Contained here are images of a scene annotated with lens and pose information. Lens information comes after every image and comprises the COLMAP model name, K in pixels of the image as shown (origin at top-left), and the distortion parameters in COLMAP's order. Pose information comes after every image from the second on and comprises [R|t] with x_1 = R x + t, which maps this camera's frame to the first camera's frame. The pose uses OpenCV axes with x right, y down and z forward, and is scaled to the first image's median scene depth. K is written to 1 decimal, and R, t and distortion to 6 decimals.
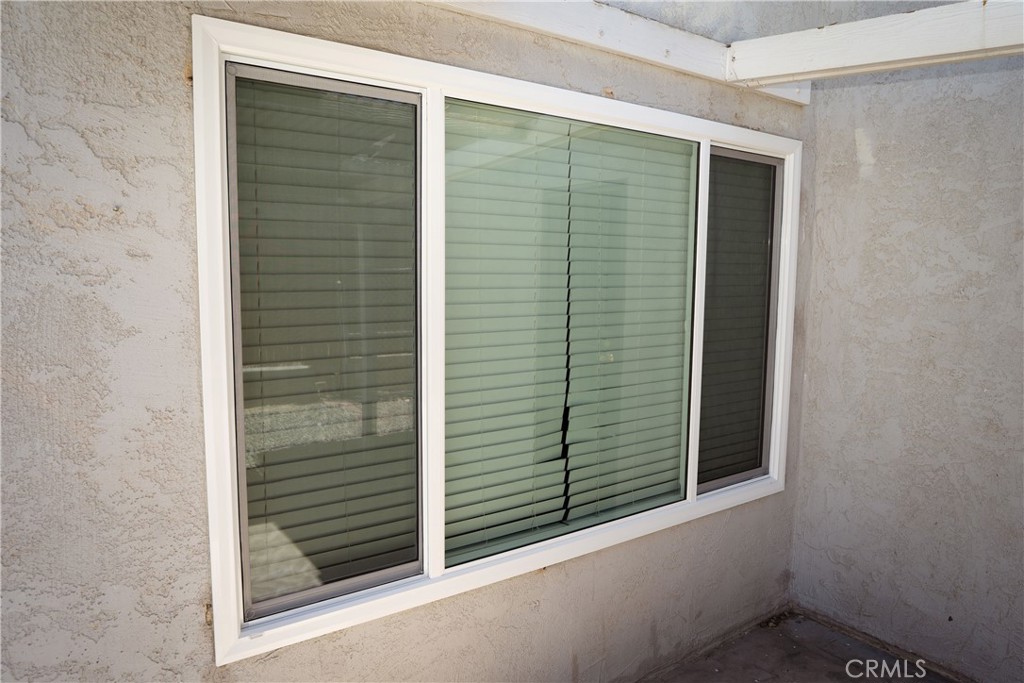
lens RADIAL K [[703.5, 0, 512.1], [0, 703.5, 341.1], [0, 0, 1]] dist [-0.043747, 0.007940]
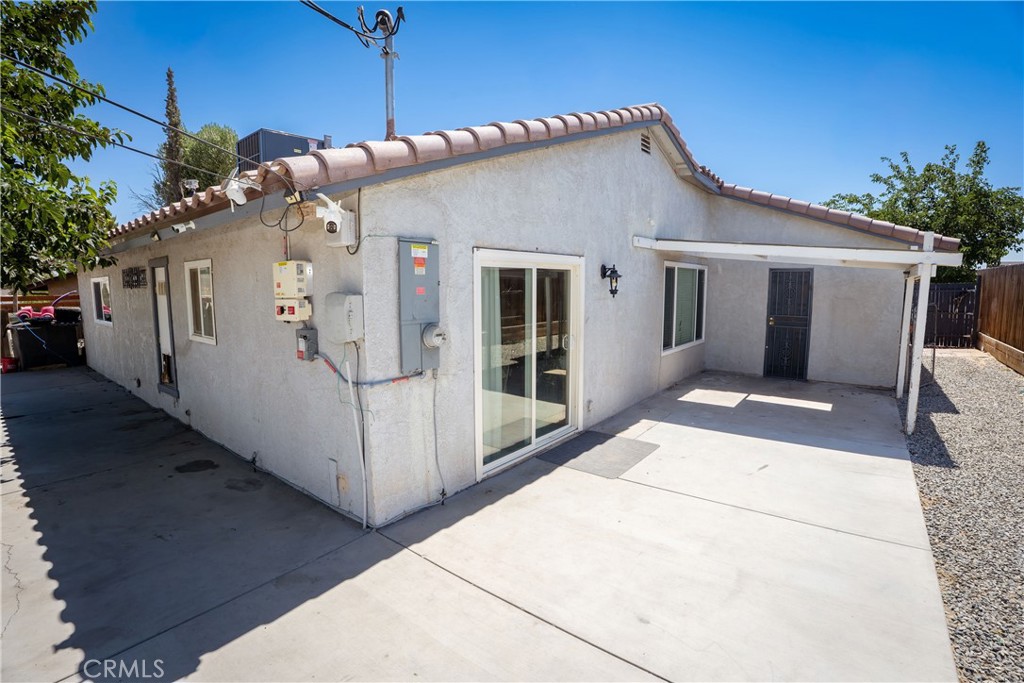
lens RADIAL K [[476.2, 0, 510.1], [0, 476.2, 340.2], [0, 0, 1]] dist [-0.098364, 0.018353]
pose [[0.966052, -0.042521, 0.254823, -1.815021], [0.038911, 0.999058, 0.019194, 0.105237], [-0.255399, -0.008627, 0.966797, -1.832297]]
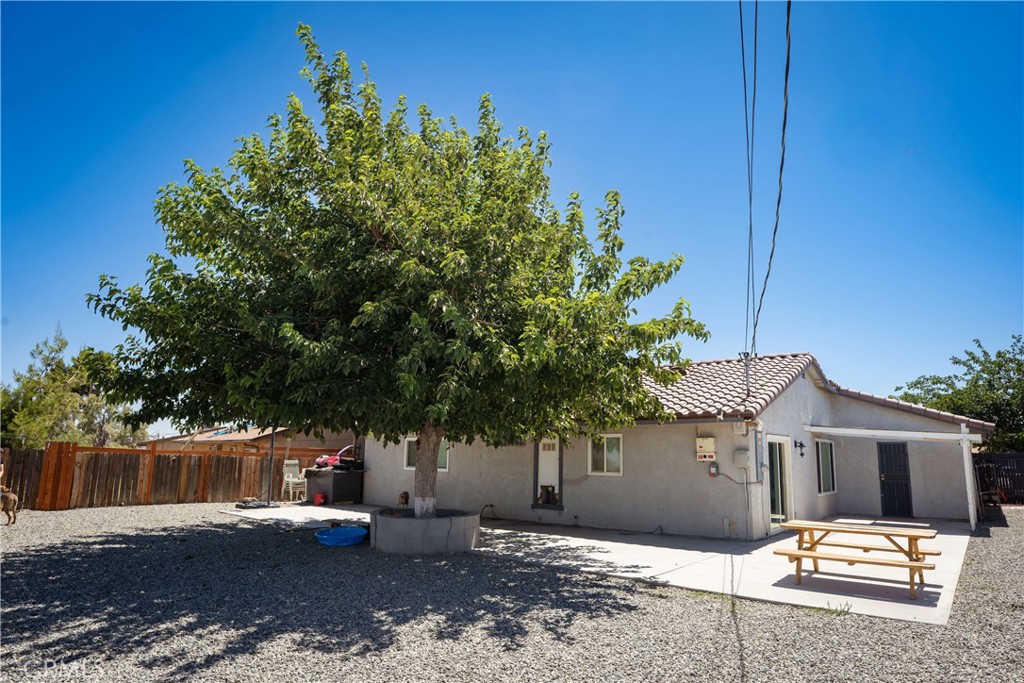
lens RADIAL K [[607.6, 0, 512.9], [0, 607.6, 338.6], [0, 0, 1]] dist [-0.065822, 0.014599]
pose [[0.968331, 0.059412, 0.242497, -4.527123], [0.012760, 0.958228, -0.285719, 0.428598], [-0.249343, 0.279765, 0.927124, -4.330685]]
